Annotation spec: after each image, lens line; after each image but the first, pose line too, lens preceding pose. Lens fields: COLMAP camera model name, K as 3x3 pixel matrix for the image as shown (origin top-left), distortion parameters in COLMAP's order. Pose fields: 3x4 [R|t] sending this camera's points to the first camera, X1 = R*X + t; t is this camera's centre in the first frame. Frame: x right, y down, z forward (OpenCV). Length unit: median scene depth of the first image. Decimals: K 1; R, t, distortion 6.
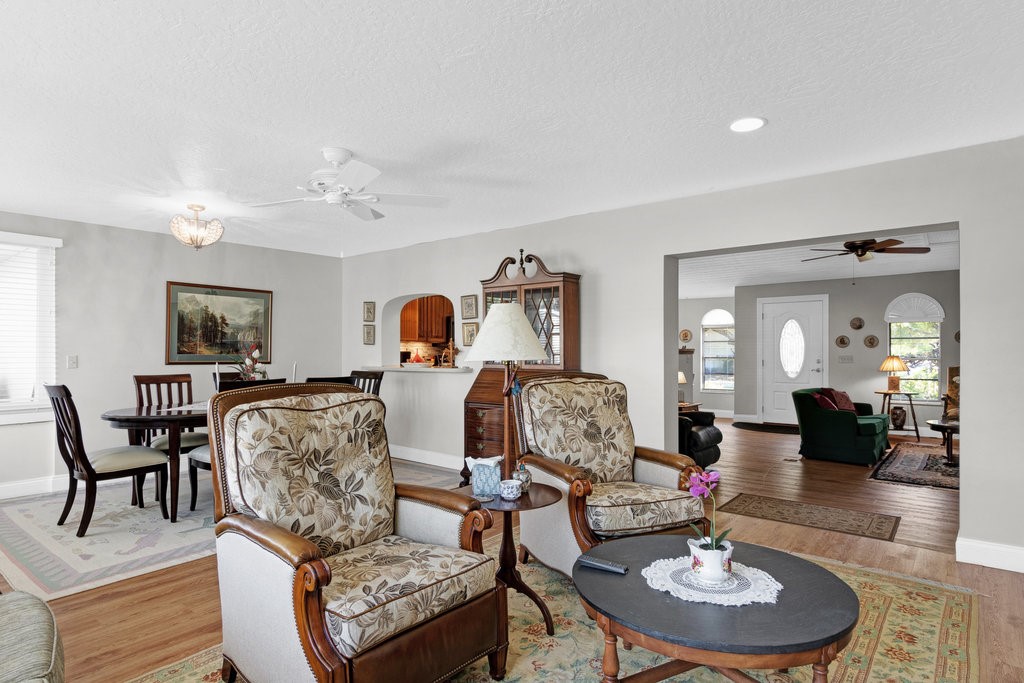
lens RADIAL K [[574.9, 0, 512.1], [0, 574.9, 344.2], [0, 0, 1]] dist [-0.000583, 0.000368]
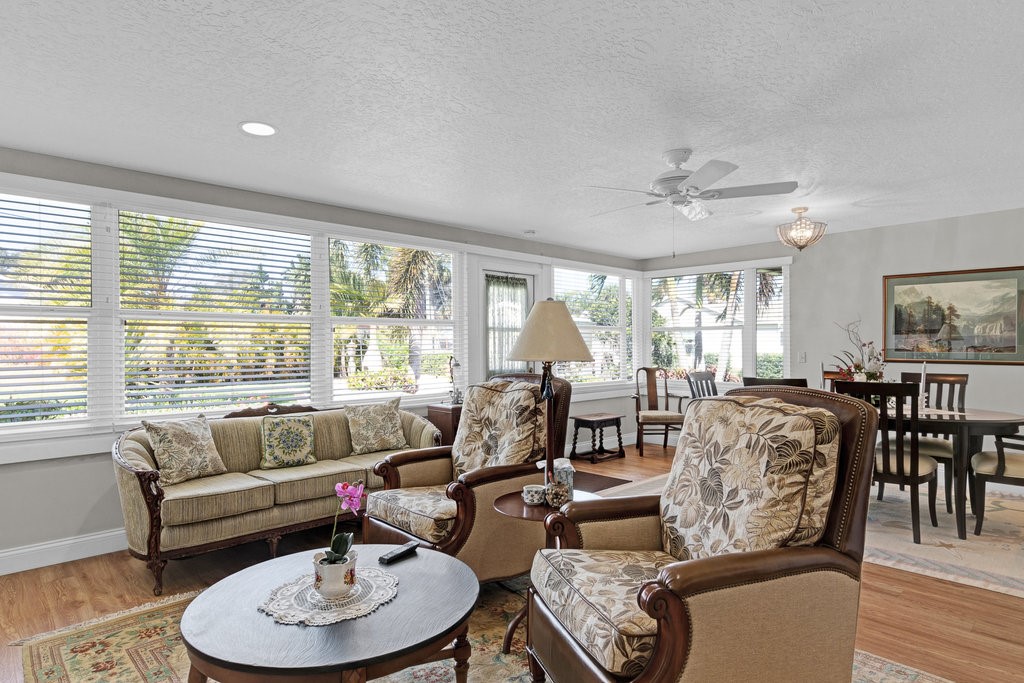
lens RADIAL K [[574.9, 0, 512.6], [0, 574.9, 346.7], [0, 0, 1]] dist [-0.000583, 0.000368]
pose [[-0.134787, -0.000871, -0.990874, 0.438700], [0.014773, 0.999887, -0.002888, 0.003010], [0.990764, -0.015027, -0.134759, 0.501867]]
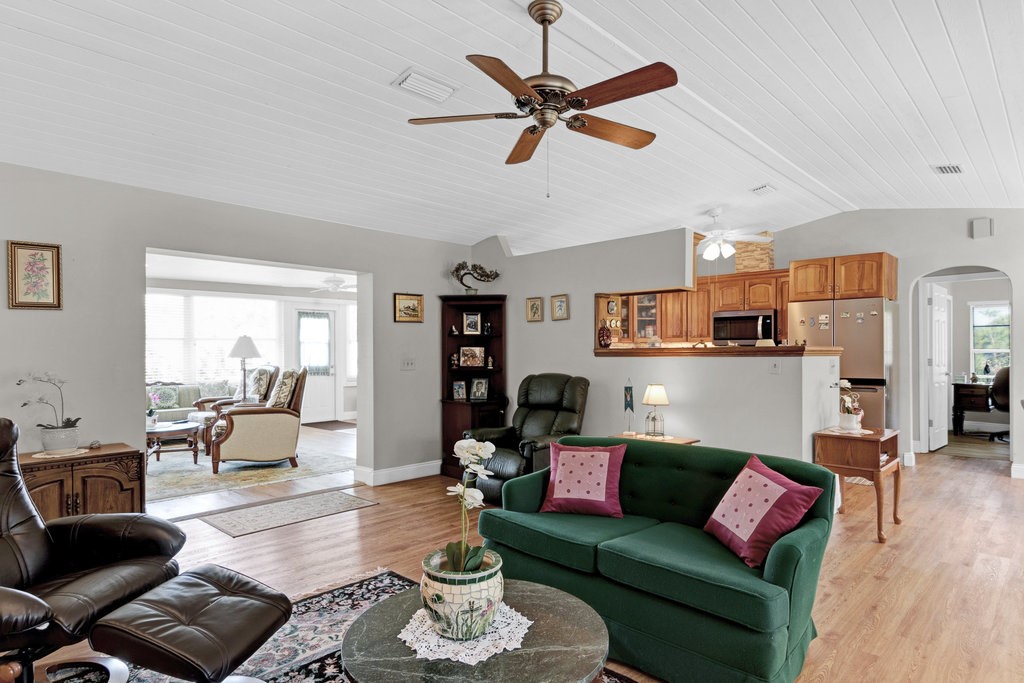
lens RADIAL K [[574.9, 0, 512.5], [0, 574.9, 345.5], [0, 0, 1]] dist [-0.000583, 0.000368]
pose [[-0.088601, -0.012775, -0.995985, 1.135786], [0.018903, 0.999716, -0.014504, 0.014722], [0.995888, -0.020112, -0.088334, 1.121697]]
